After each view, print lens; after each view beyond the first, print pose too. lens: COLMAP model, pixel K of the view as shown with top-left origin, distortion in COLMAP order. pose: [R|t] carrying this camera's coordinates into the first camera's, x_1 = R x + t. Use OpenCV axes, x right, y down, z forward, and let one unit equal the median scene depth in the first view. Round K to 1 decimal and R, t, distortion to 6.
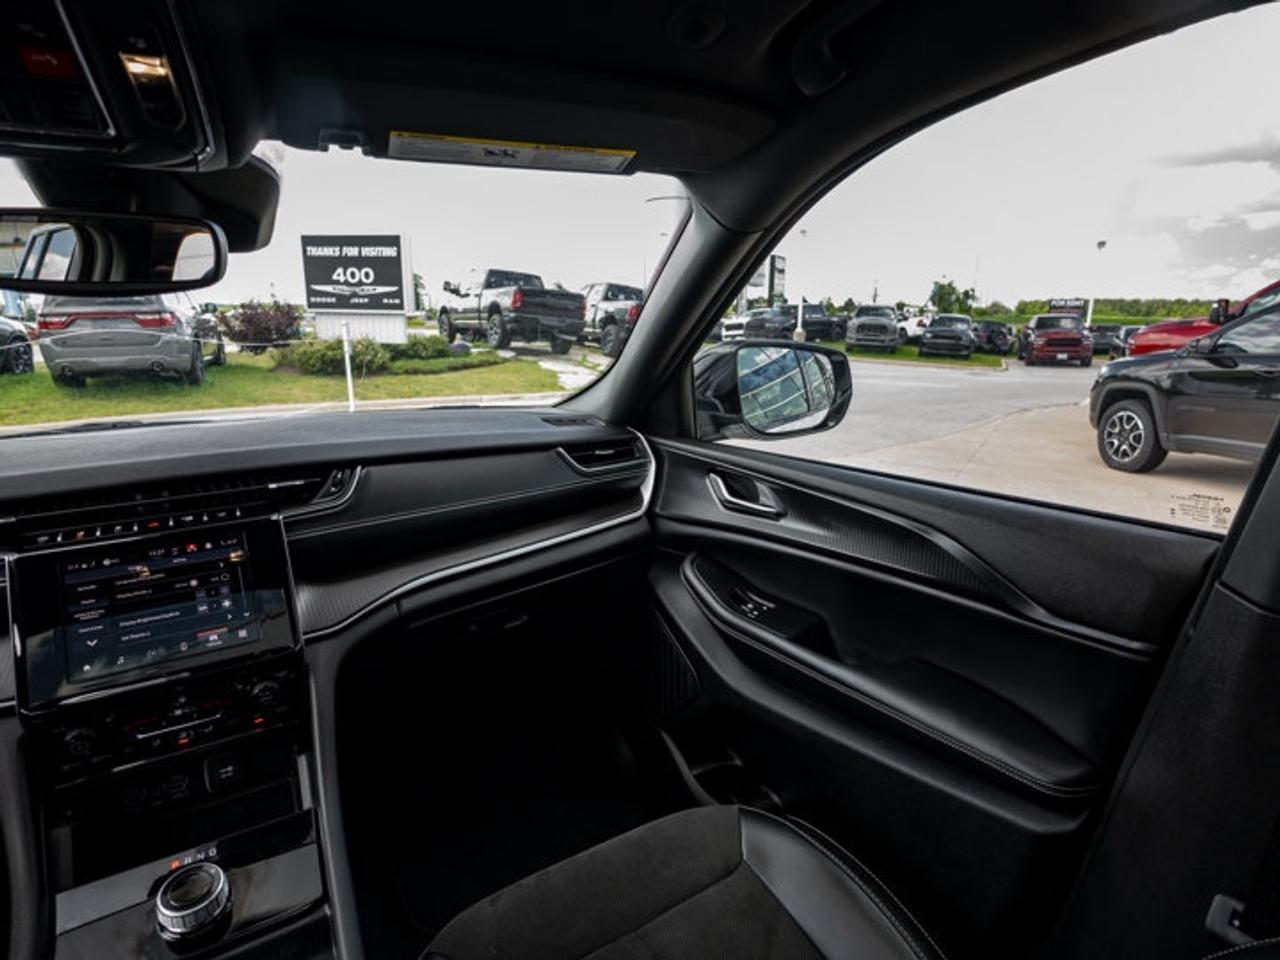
lens RADIAL K [[700.8, 0, 636.0], [0, 700.8, 481.4], [0, 0, 1]] dist [-0.010704, 0.009548]
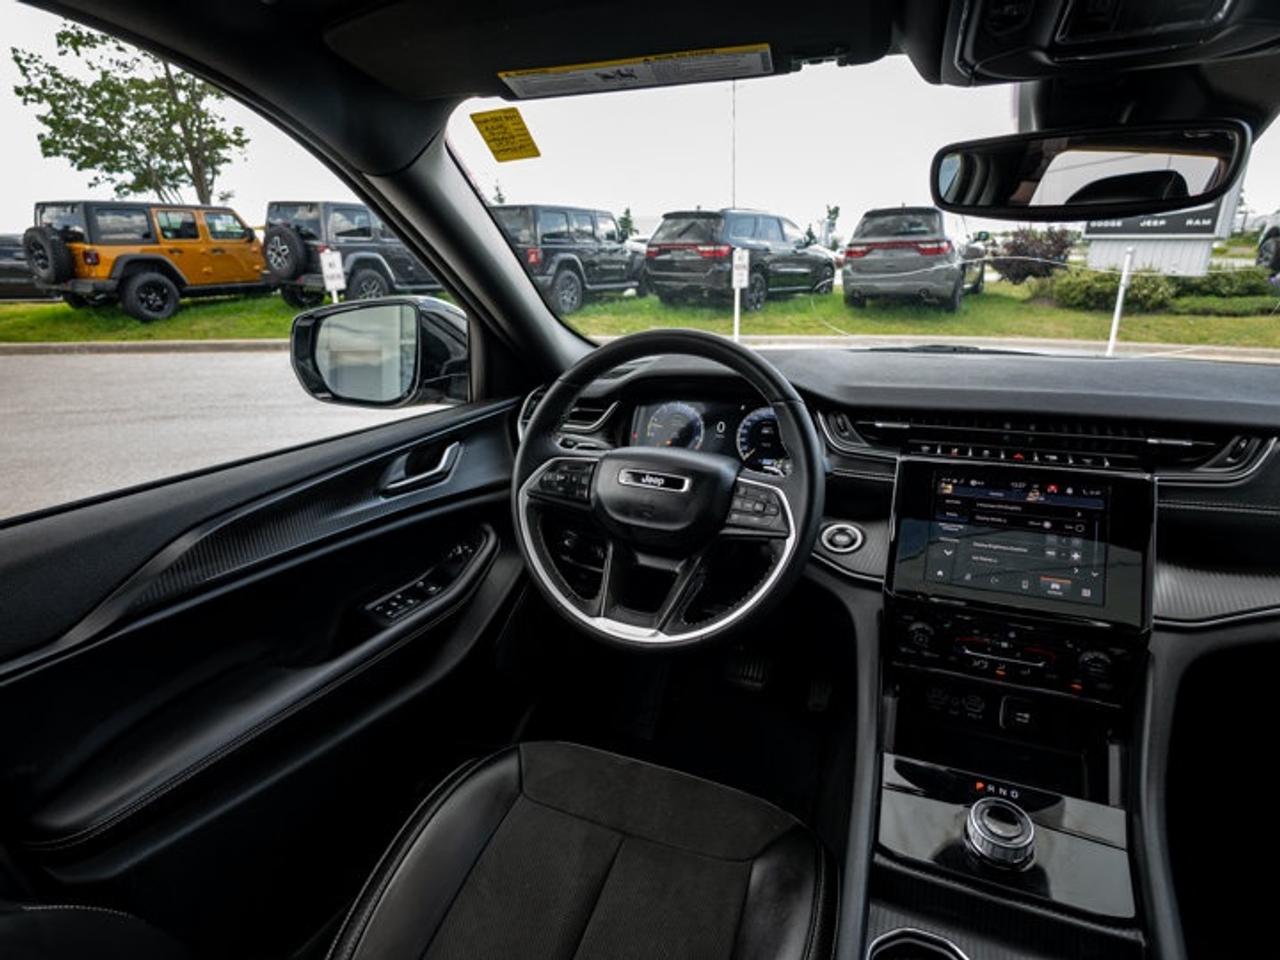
lens RADIAL K [[700.8, 0, 636.0], [0, 700.8, 481.4], [0, 0, 1]] dist [-0.010704, 0.009548]
pose [[0.573313, 0.251313, -0.779842, -0.018238], [-0.175988, 0.967353, 0.182361, 0.000889], [0.800213, 0.032693, 0.598824, -0.003227]]
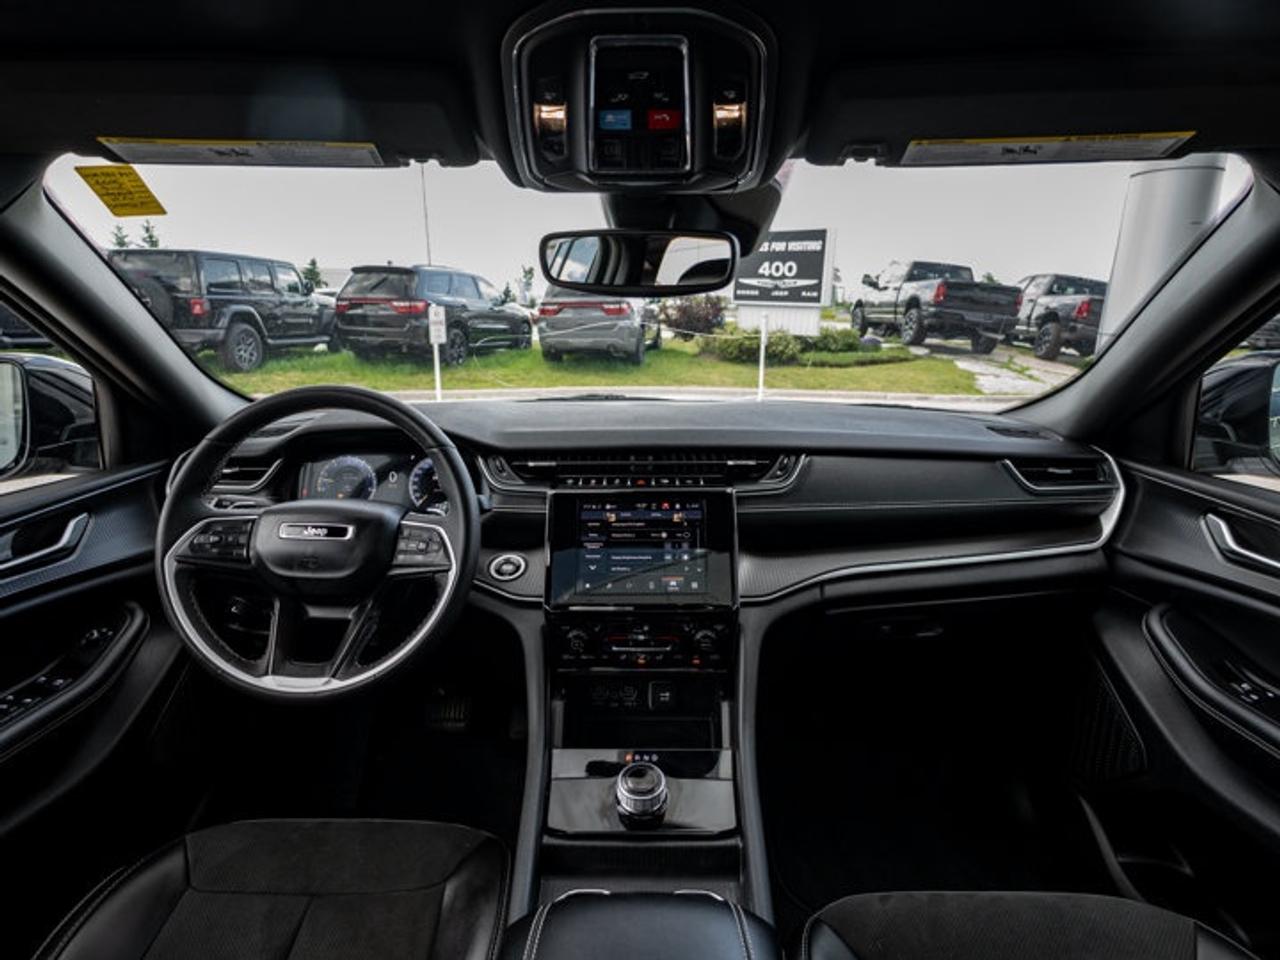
lens RADIAL K [[700.8, 0, 636.0], [0, 700.8, 481.4], [0, 0, 1]] dist [-0.010704, 0.009548]
pose [[0.849235, 0.139568, -0.509235, -0.006075], [-0.134584, 0.989795, 0.046837, 0.000343], [0.510575, 0.028759, 0.859352, -0.005195]]
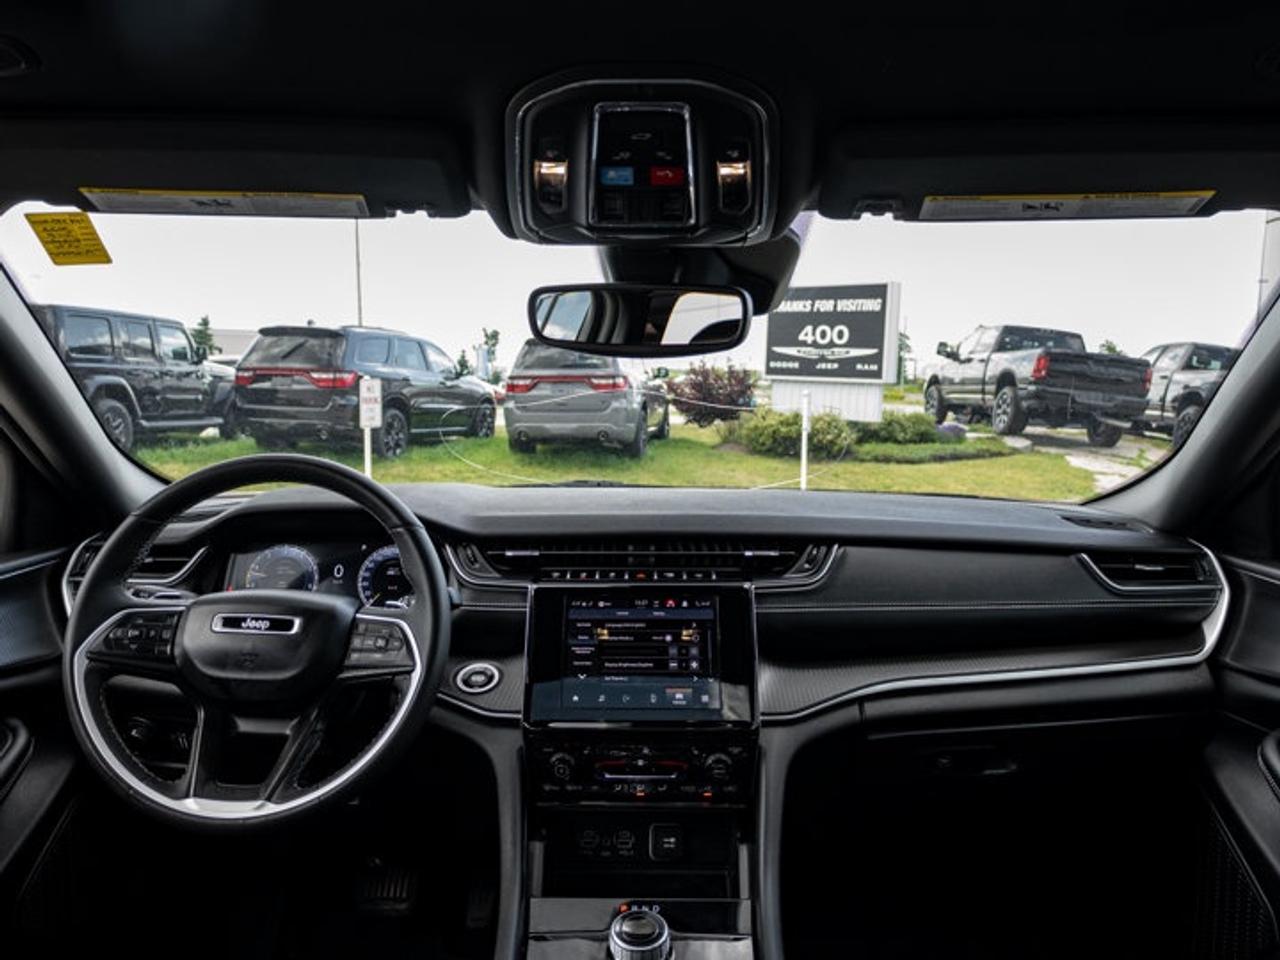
lens RADIAL K [[971.1, 0, 635.0], [0, 971.1, 481.4], [0, 0, 1]] dist [-0.002169, 0.002935]
pose [[0.848864, 0.071034, -0.523817, 0.002993], [-0.141342, 0.985351, -0.095427, 0.005326], [0.509365, 0.155042, 0.846469, -0.019188]]
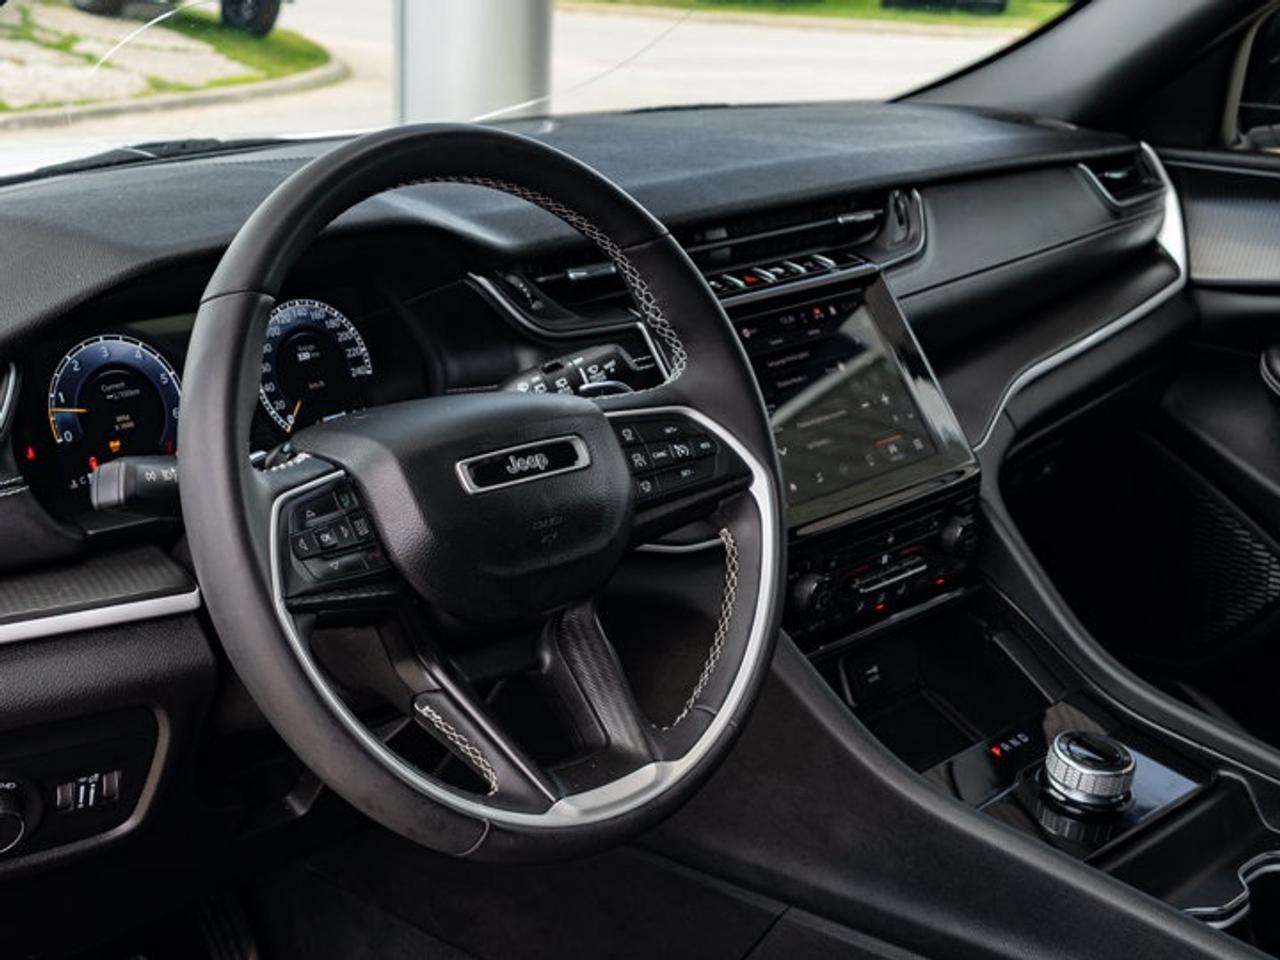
lens RADIAL K [[1979.0, 0, 495.3], [0, 1979.0, 479.3], [0, 0, 1]] dist [-0.013896, 0.022460]
pose [[0.976910, -0.055675, 0.206271, -0.108364], [0.044102, 0.997206, 0.060288, 0.010435], [-0.209051, -0.049799, 0.976636, -0.054746]]
